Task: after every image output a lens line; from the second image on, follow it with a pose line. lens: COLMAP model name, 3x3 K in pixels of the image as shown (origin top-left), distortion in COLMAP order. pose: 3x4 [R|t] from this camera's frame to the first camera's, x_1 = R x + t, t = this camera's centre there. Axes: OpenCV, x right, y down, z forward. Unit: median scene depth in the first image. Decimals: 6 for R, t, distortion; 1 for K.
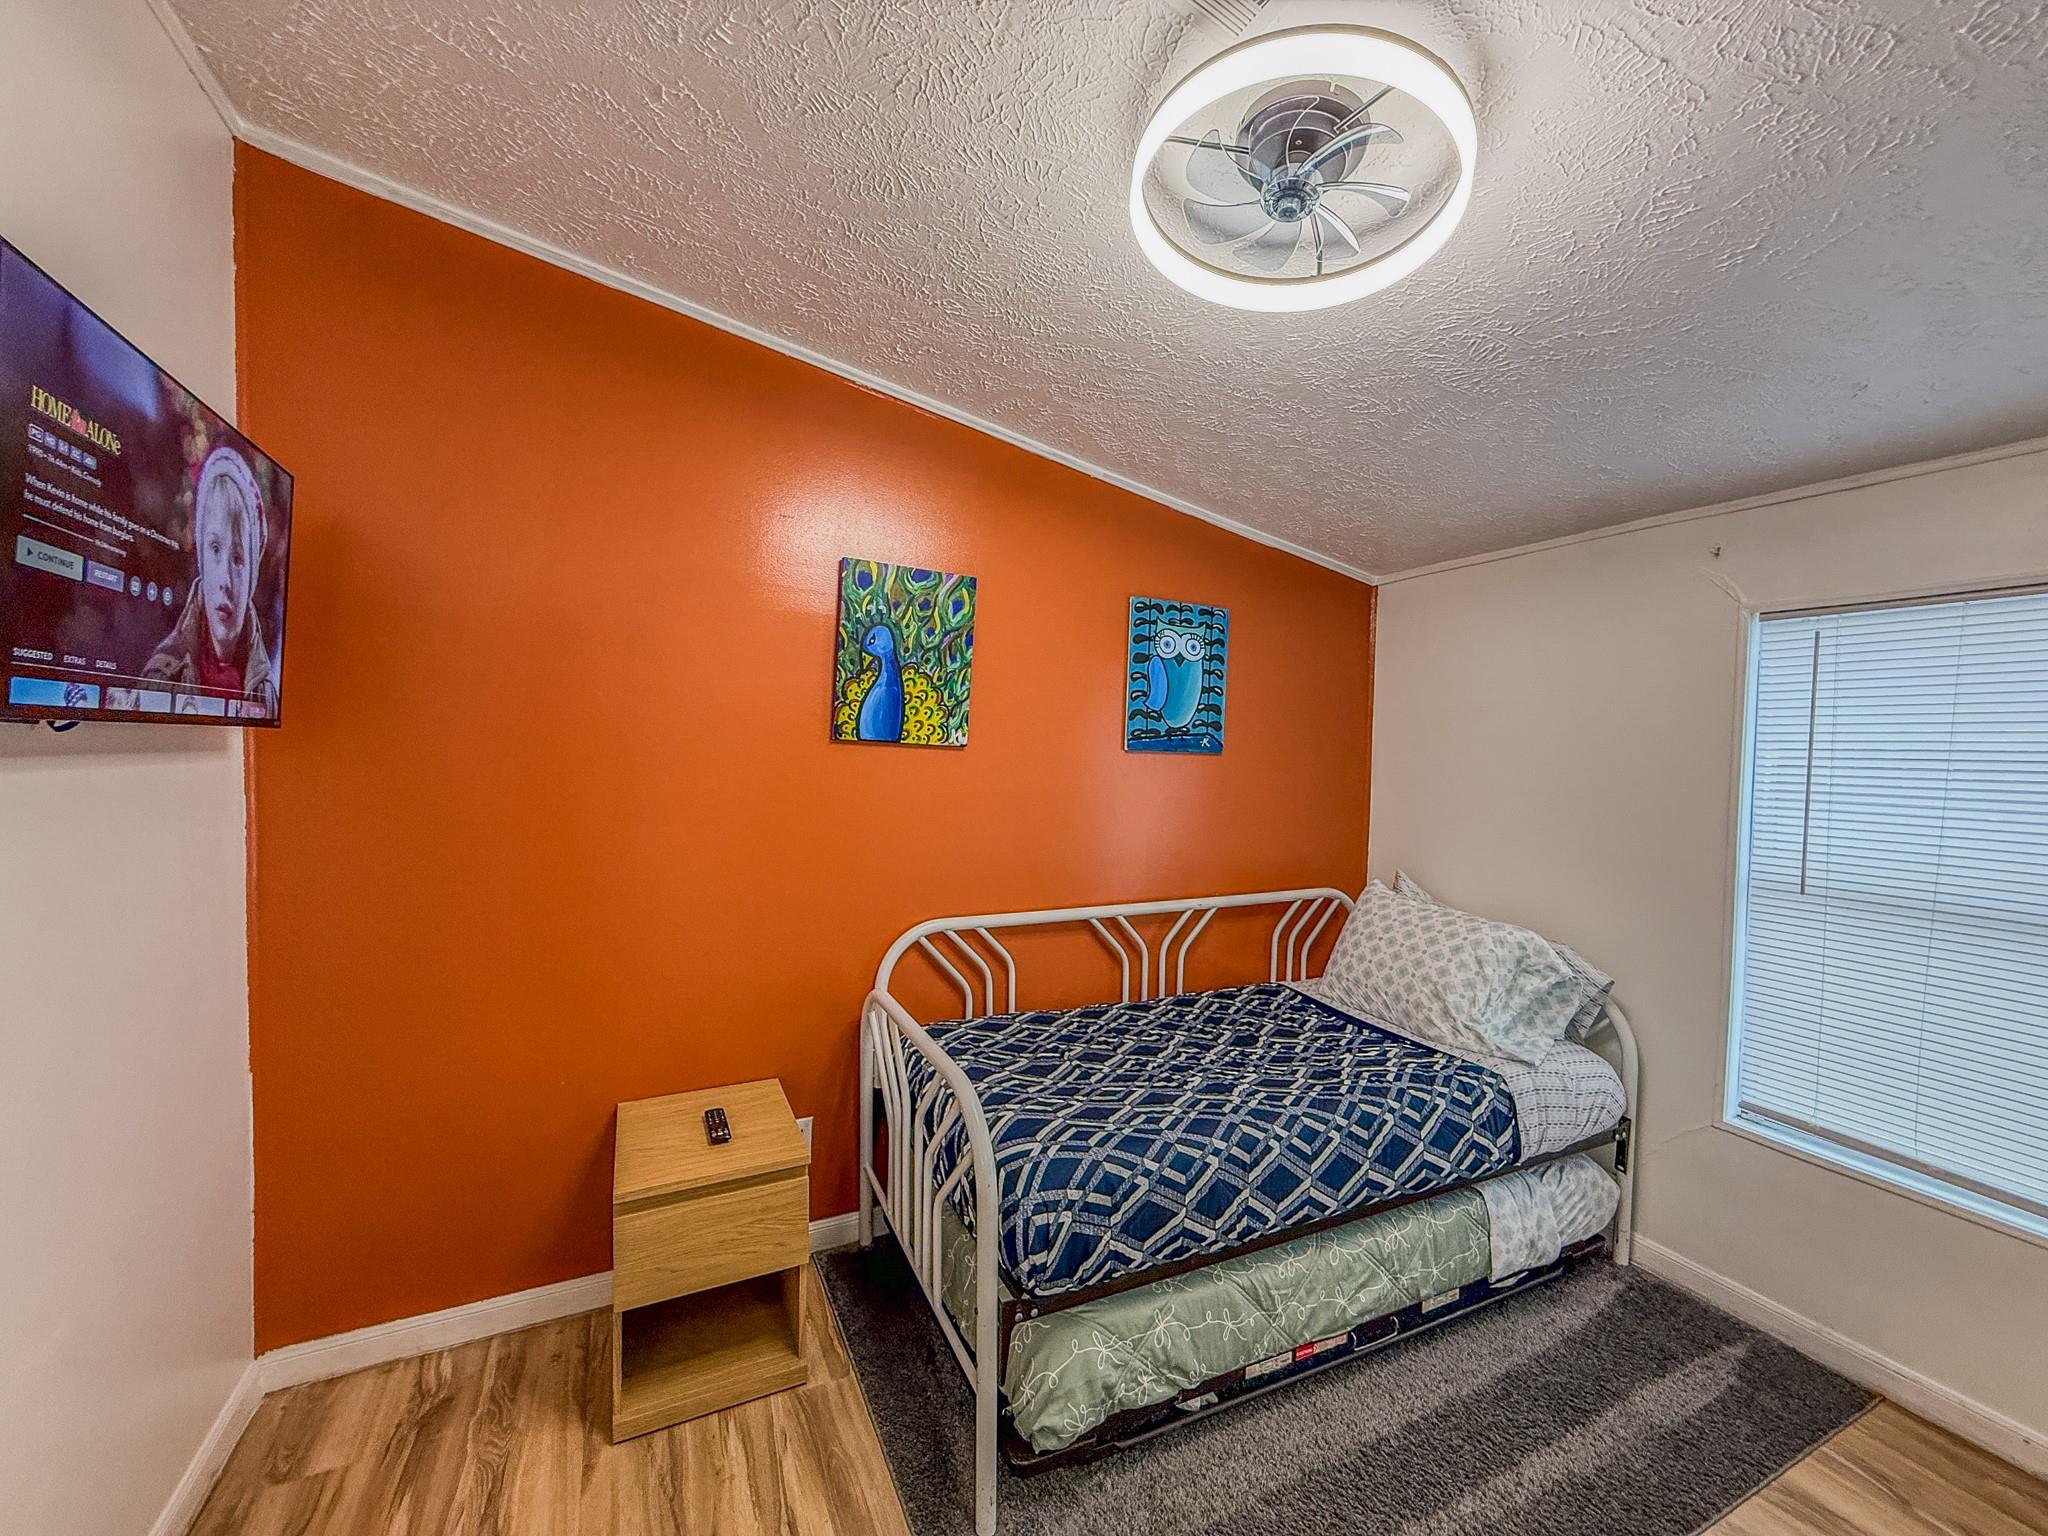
lens RADIAL K [[818.0, 0, 1020.2], [0, 818.0, 769.3], [0, 0, 1]] dist [-0.000197, -0.000027]
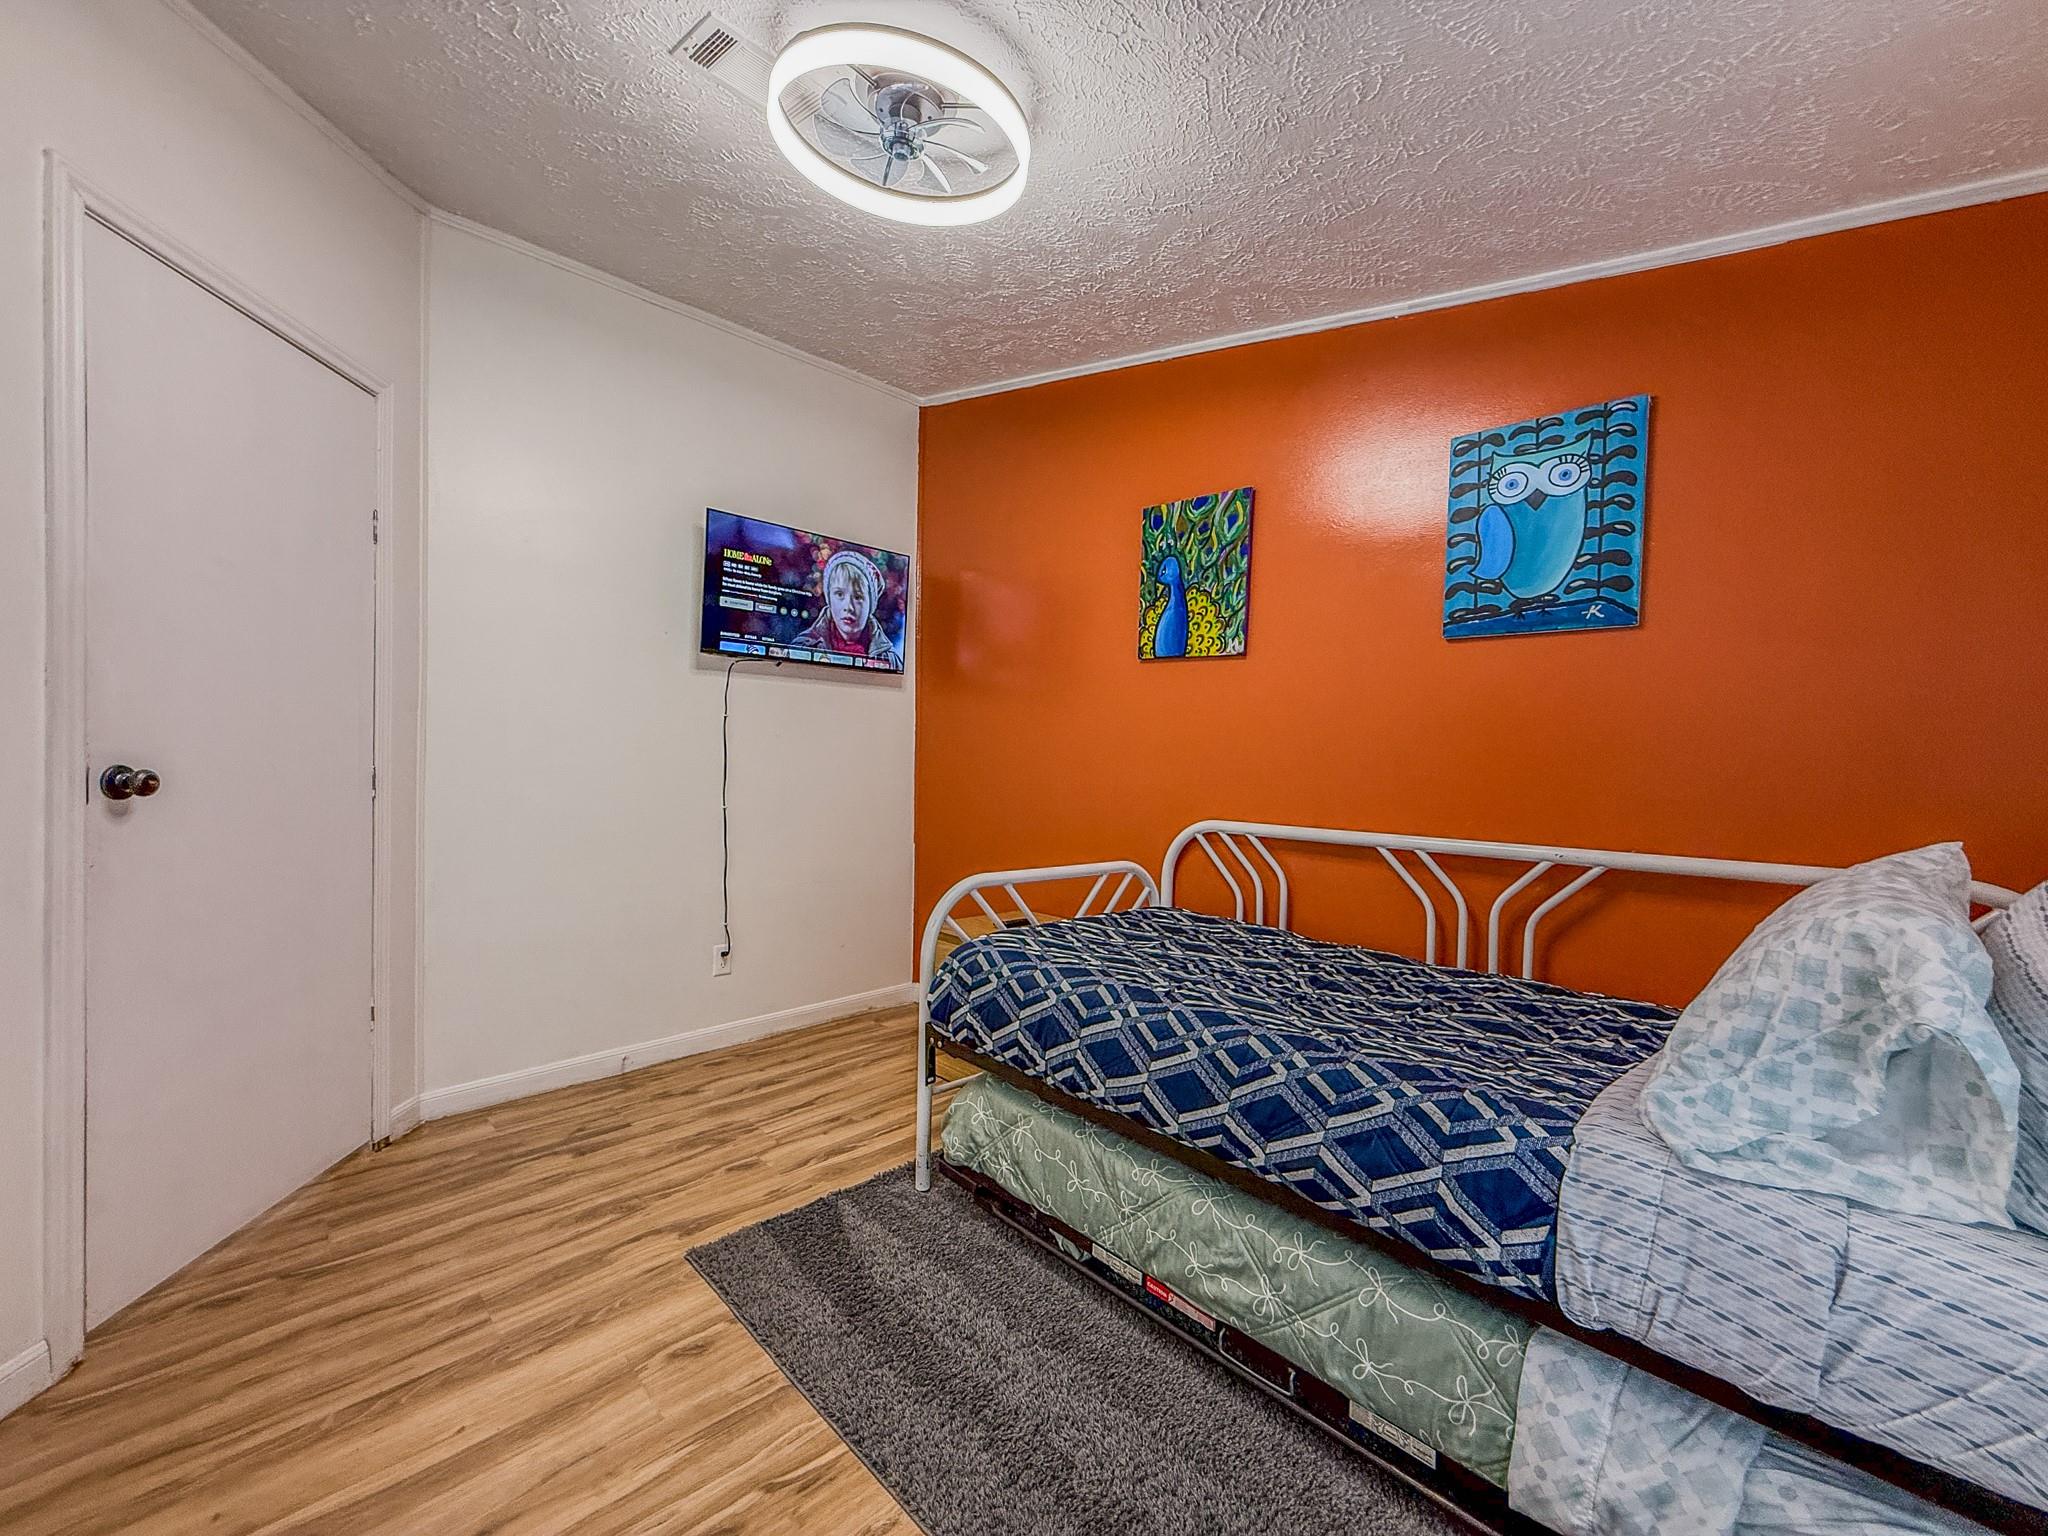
lens RADIAL K [[818.0, 0, 1020.2], [0, 818.0, 769.3], [0, 0, 1]] dist [-0.000197, -0.000027]
pose [[0.312463, 0.001821, -0.949928, 0.910389], [-0.044624, 0.998922, -0.012764, 0.157140], [0.948881, 0.046378, 0.312208, 0.473226]]
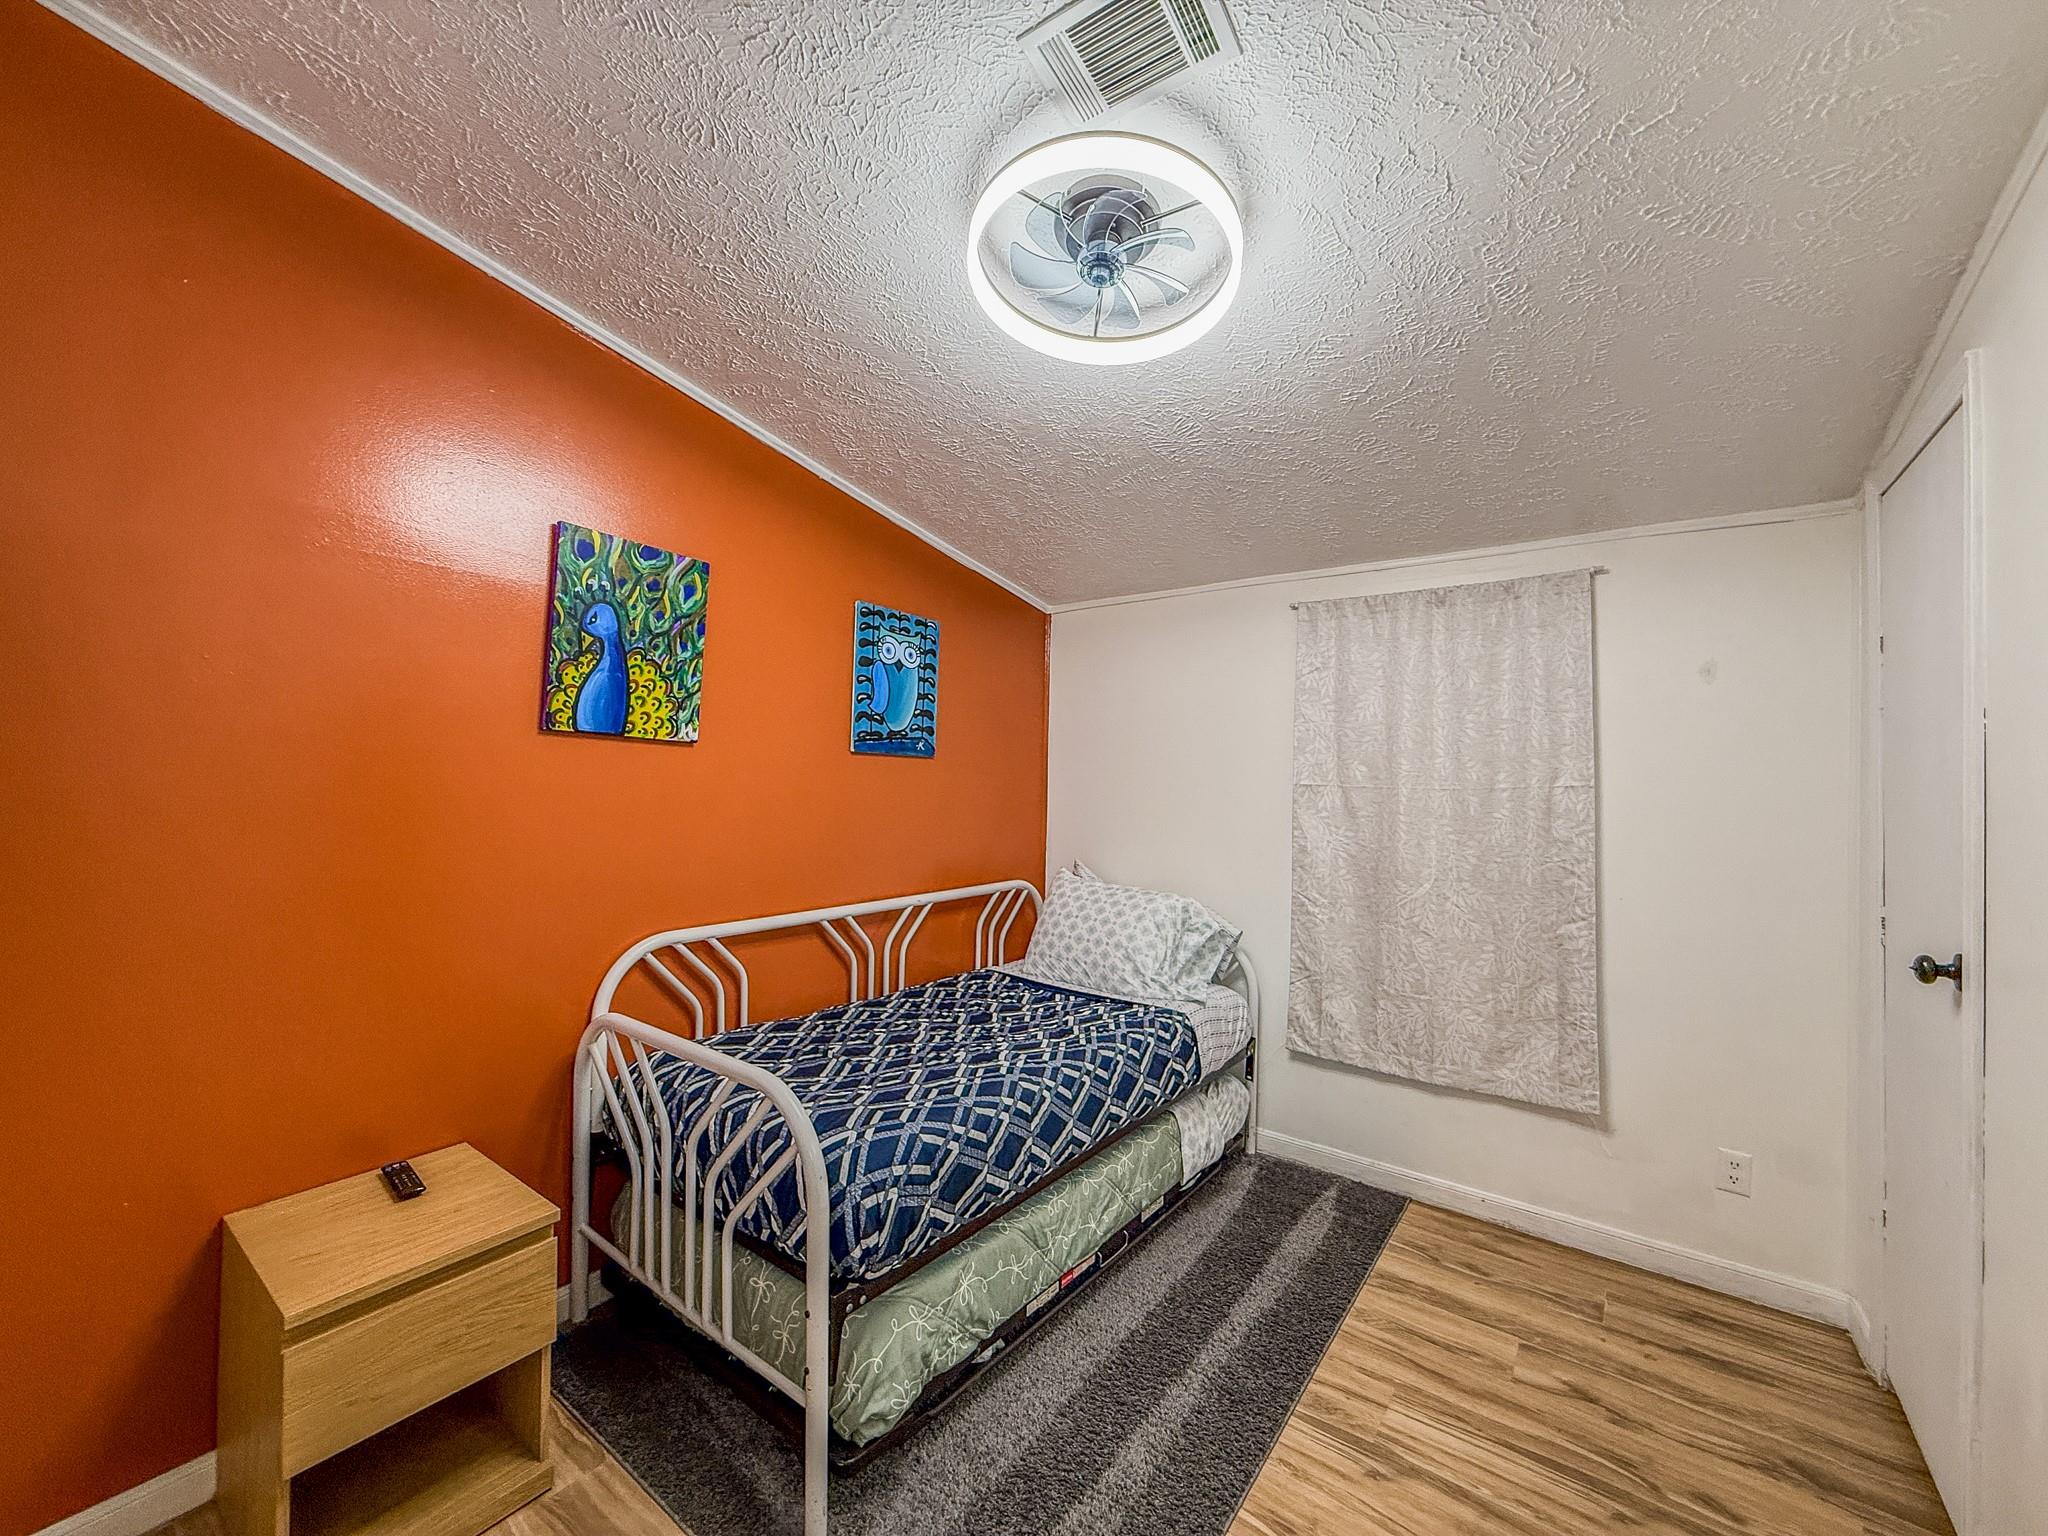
lens RADIAL K [[818.0, 0, 1020.2], [0, 818.0, 769.3], [0, 0, 1]] dist [-0.000197, -0.000027]
pose [[0.888277, 0.001762, 0.459305, -0.185121], [0.013199, 0.999482, -0.029361, 0.038245], [-0.459118, 0.032143, 0.887793, 0.010357]]
